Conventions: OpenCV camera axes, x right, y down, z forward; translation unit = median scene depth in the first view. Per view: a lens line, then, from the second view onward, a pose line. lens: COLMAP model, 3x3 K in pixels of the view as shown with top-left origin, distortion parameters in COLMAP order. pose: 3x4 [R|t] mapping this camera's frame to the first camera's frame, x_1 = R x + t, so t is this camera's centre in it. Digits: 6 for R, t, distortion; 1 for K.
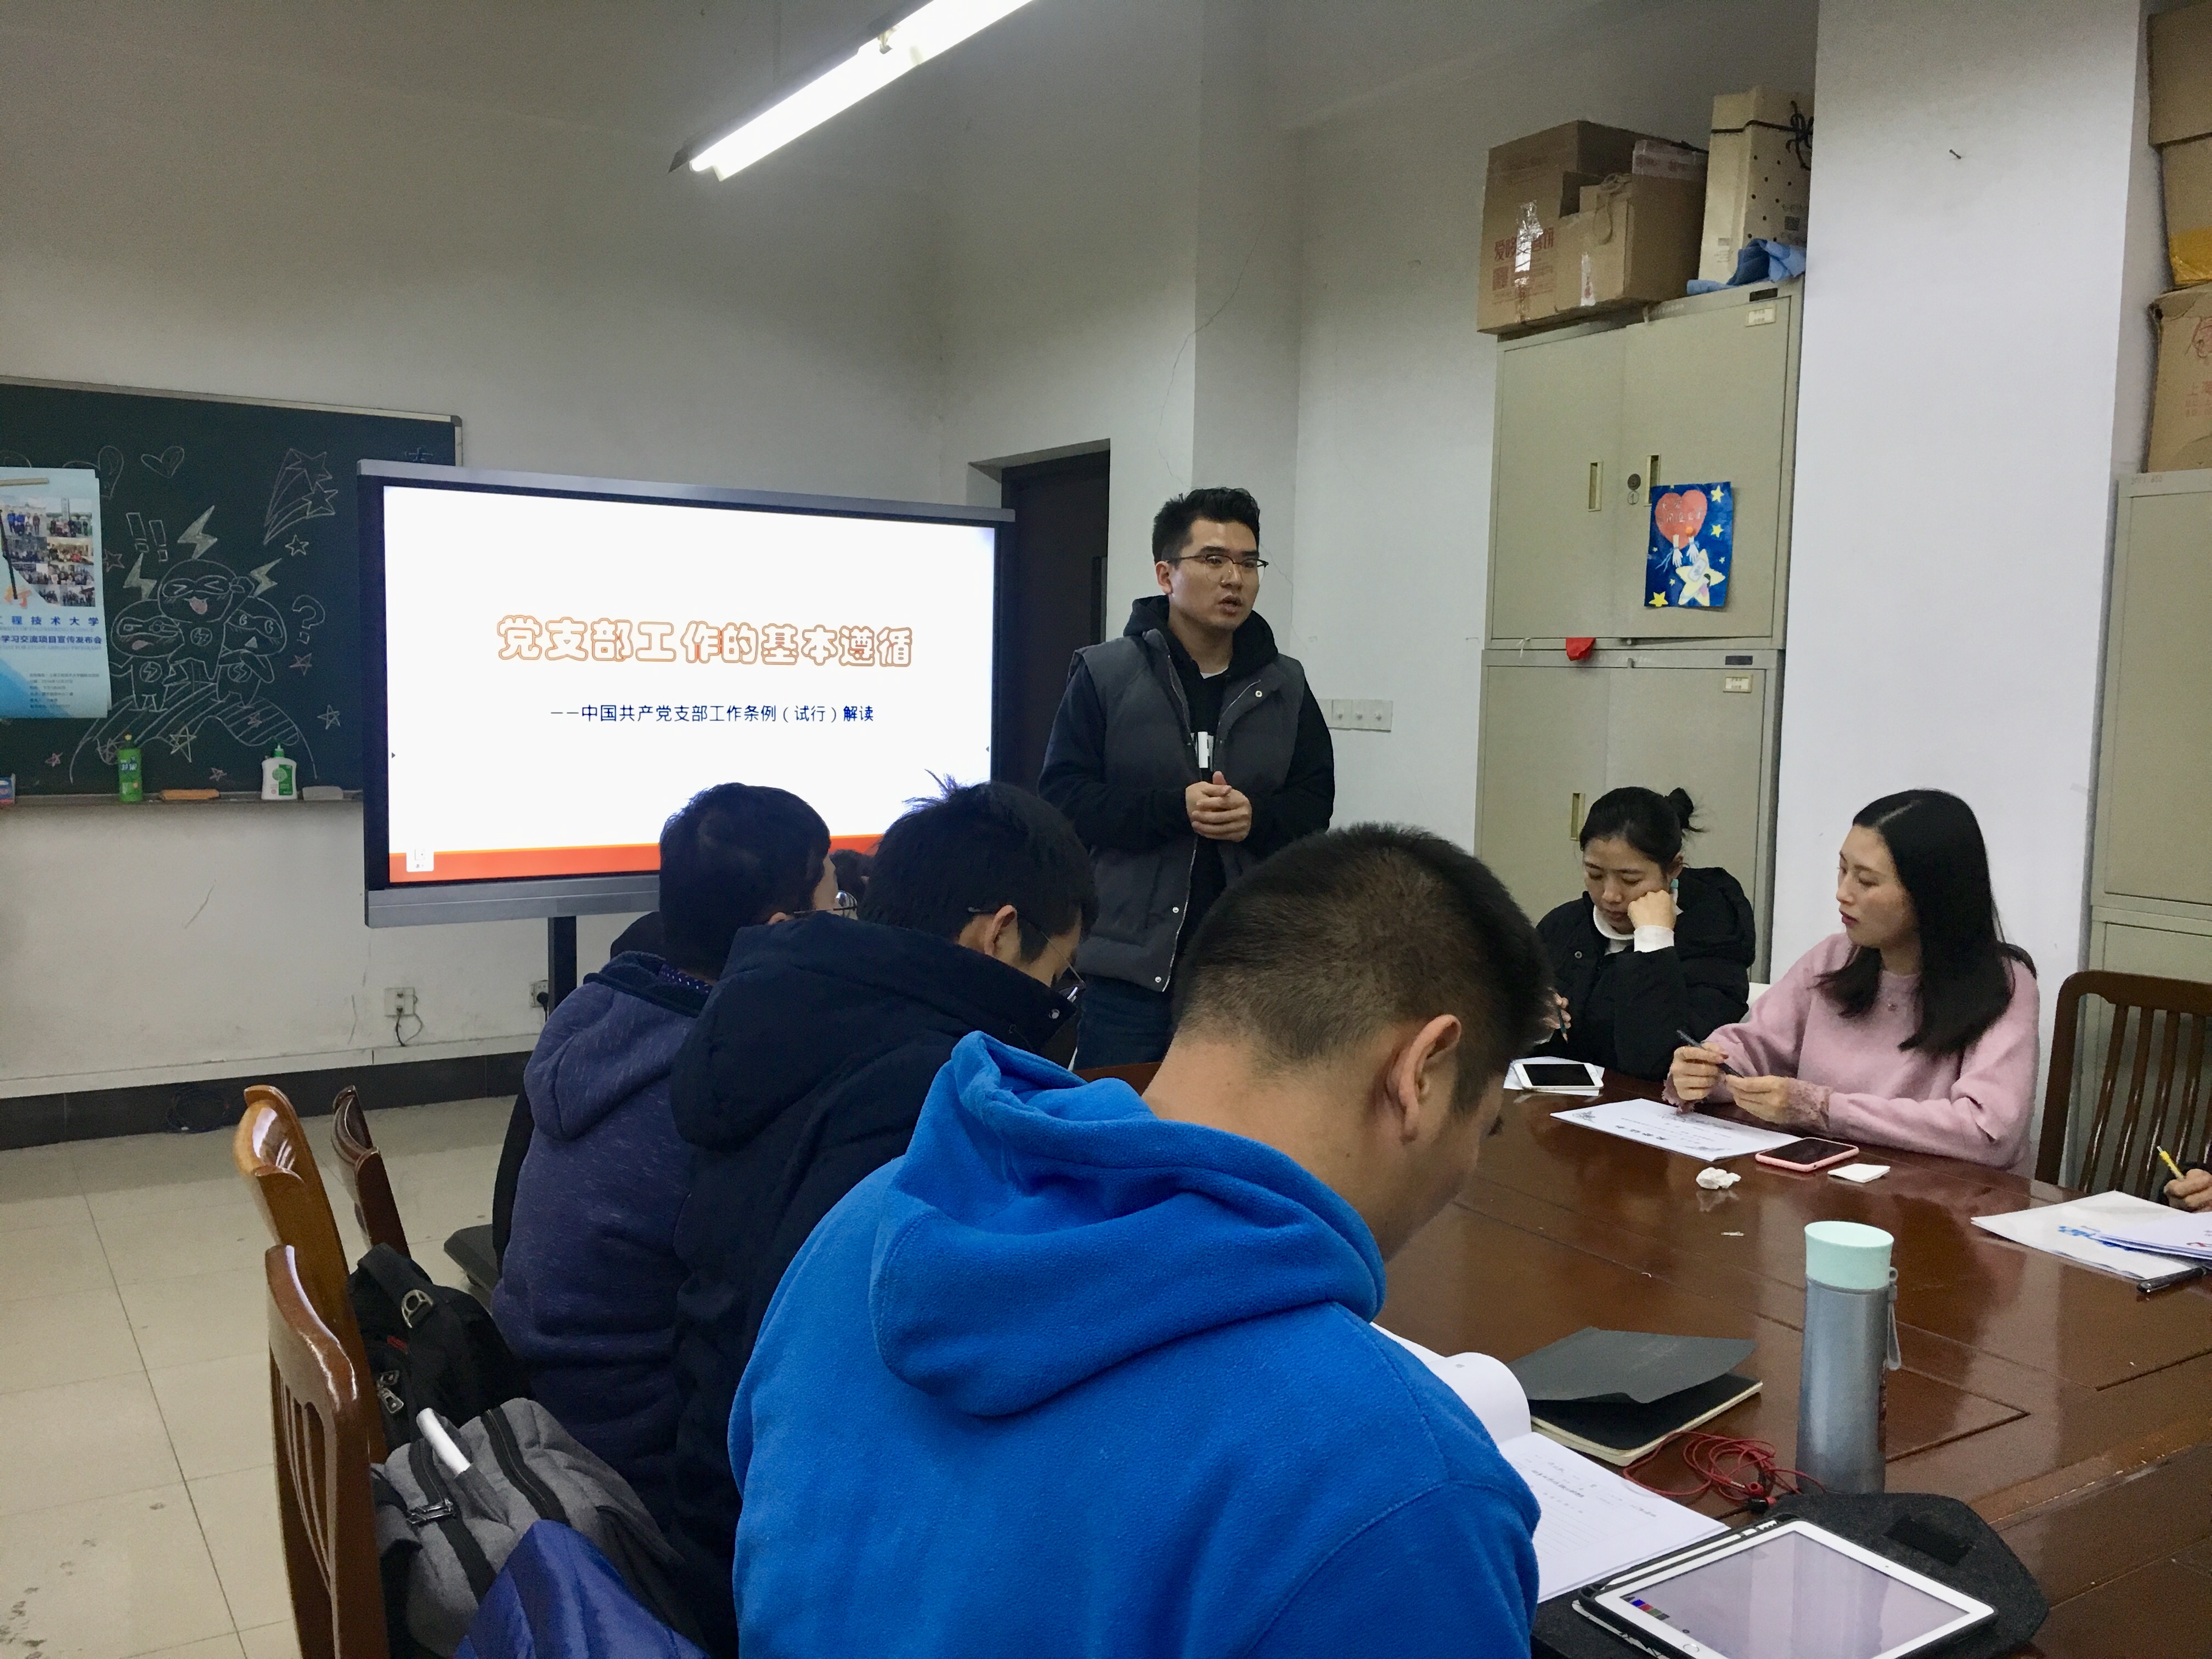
lens RADIAL K [[1873.8, 0, 1094.1], [0, 1873.8, 818.4], [0, 0, 1]] dist [0.035093, -0.000789]
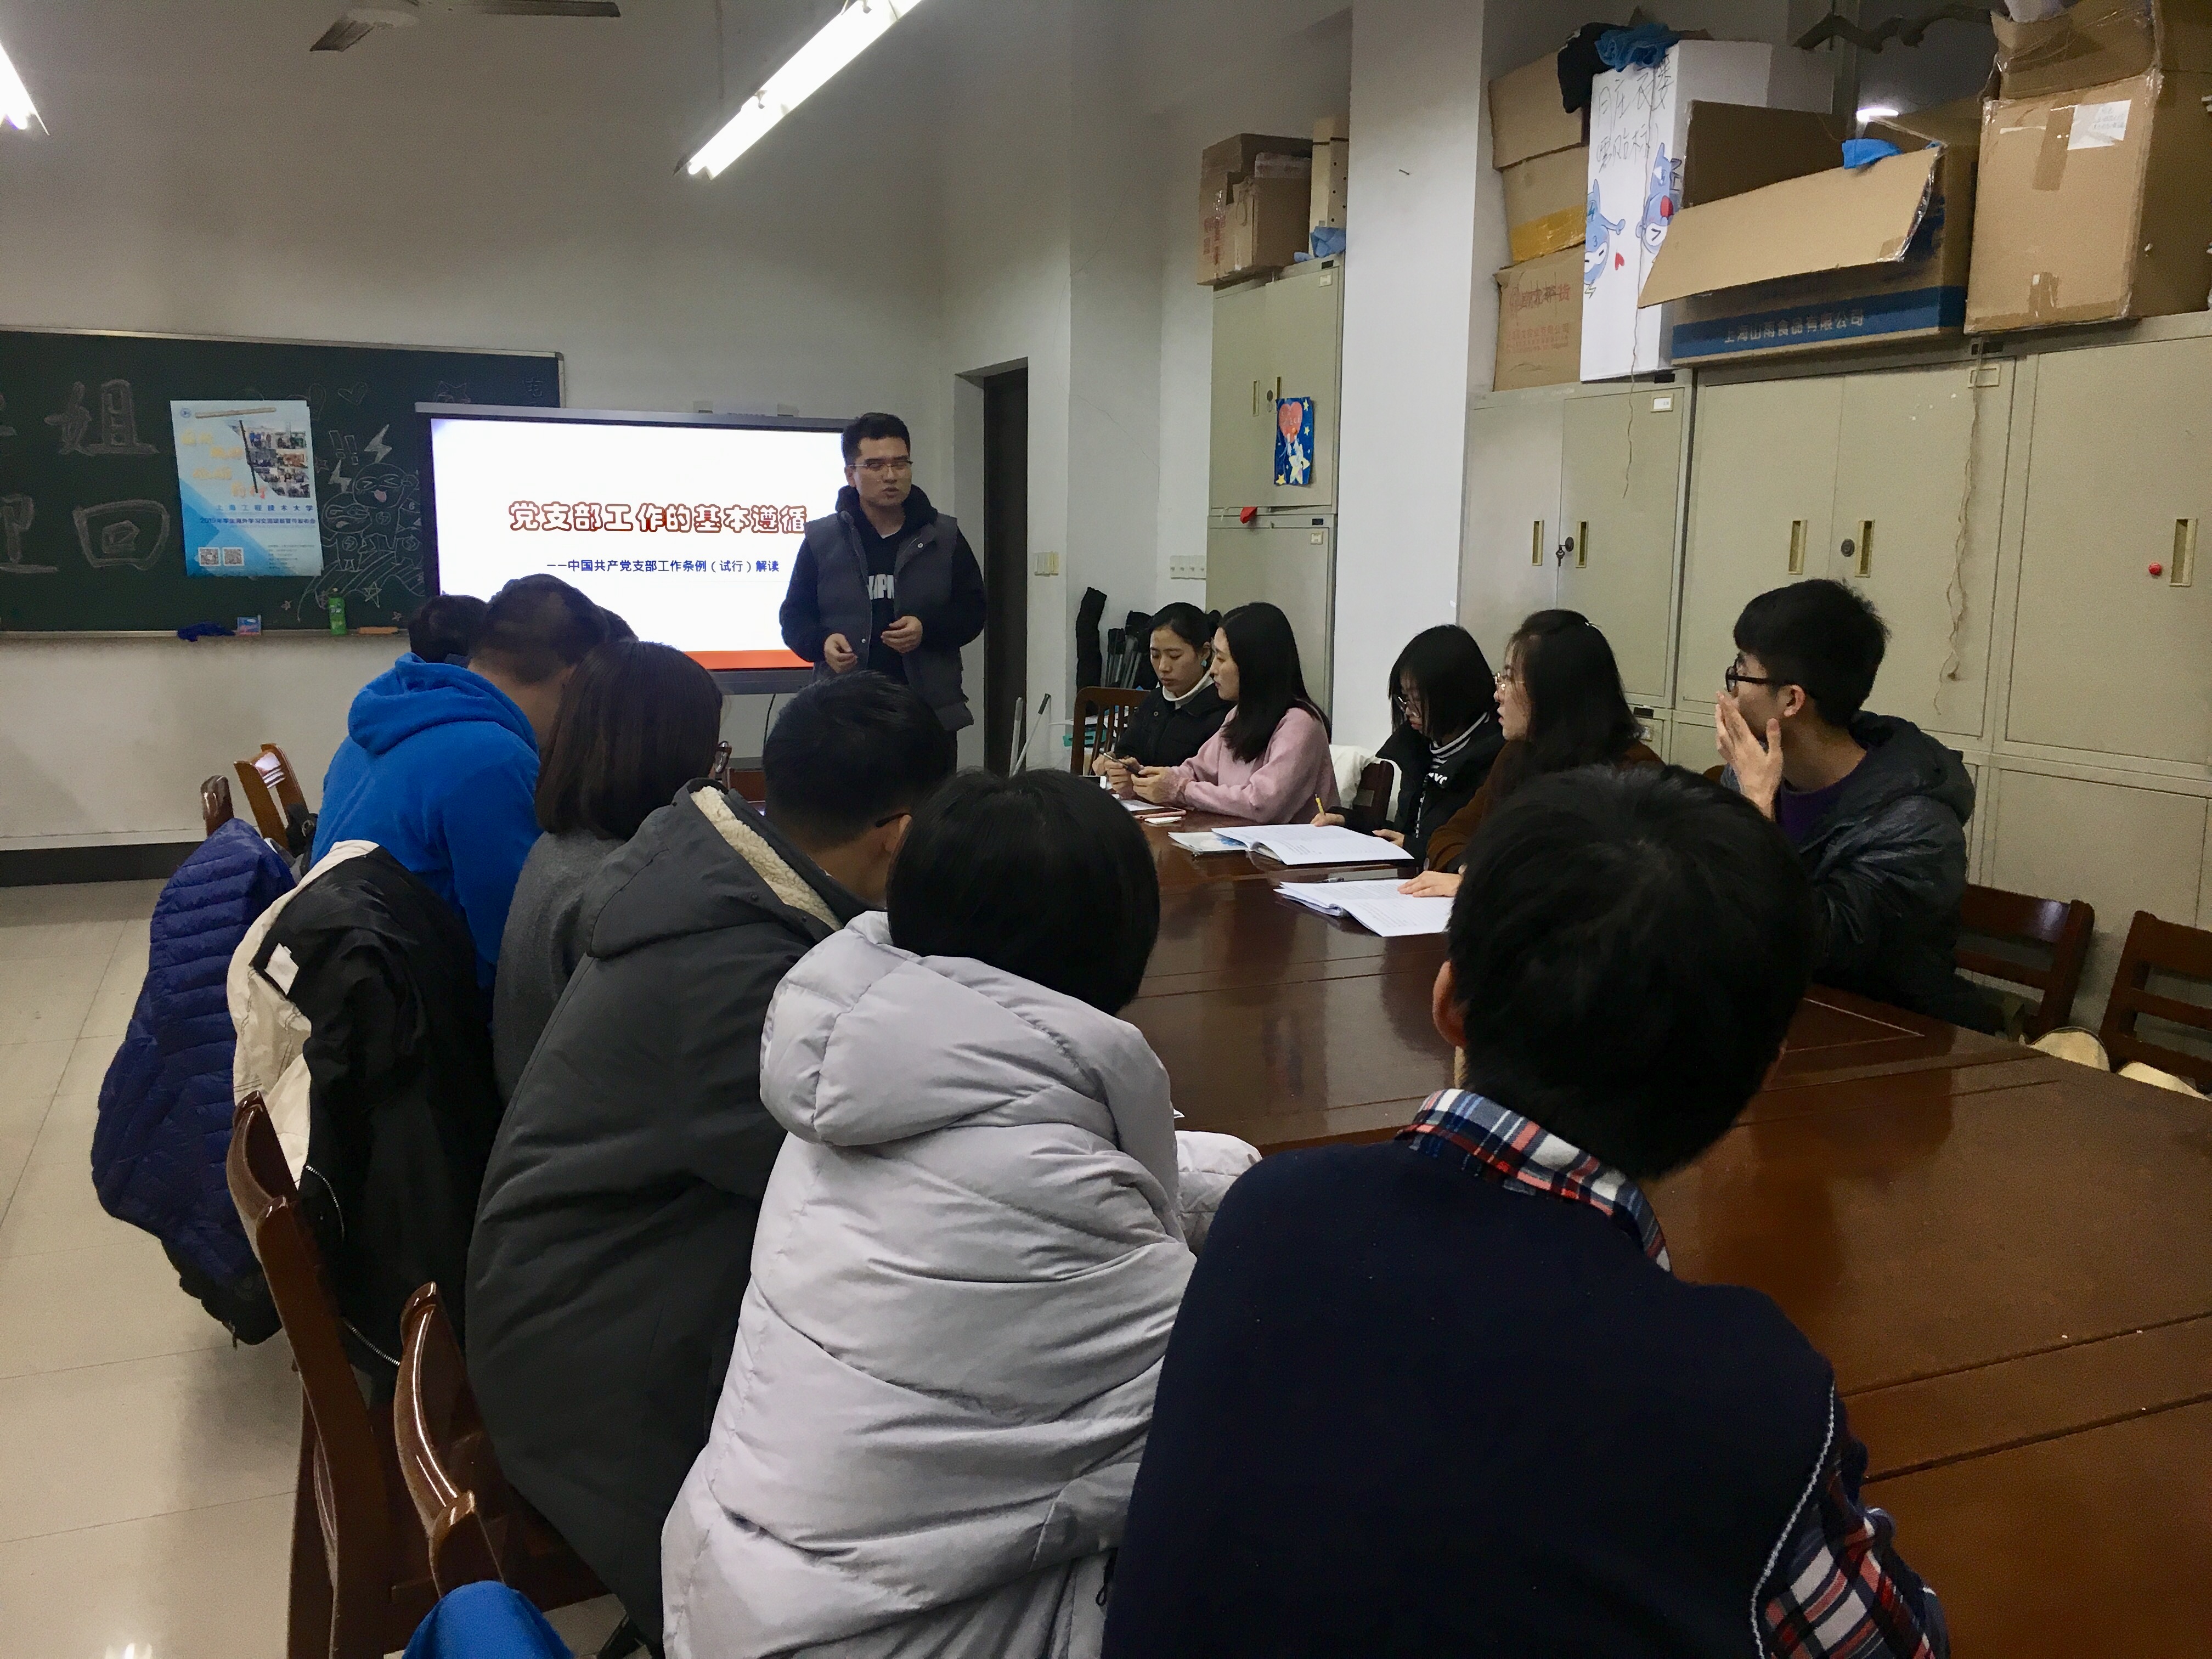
lens RADIAL K [[1873.8, 0, 1115.2], [0, 1873.8, 834.6], [0, 0, 1]] dist [0.035093, -0.000789]
pose [[0.987872, 0.013022, -0.154727, 0.387578], [-0.001351, 0.997160, 0.075301, 0.043975], [0.155268, -0.074178, 0.985084, -0.429652]]
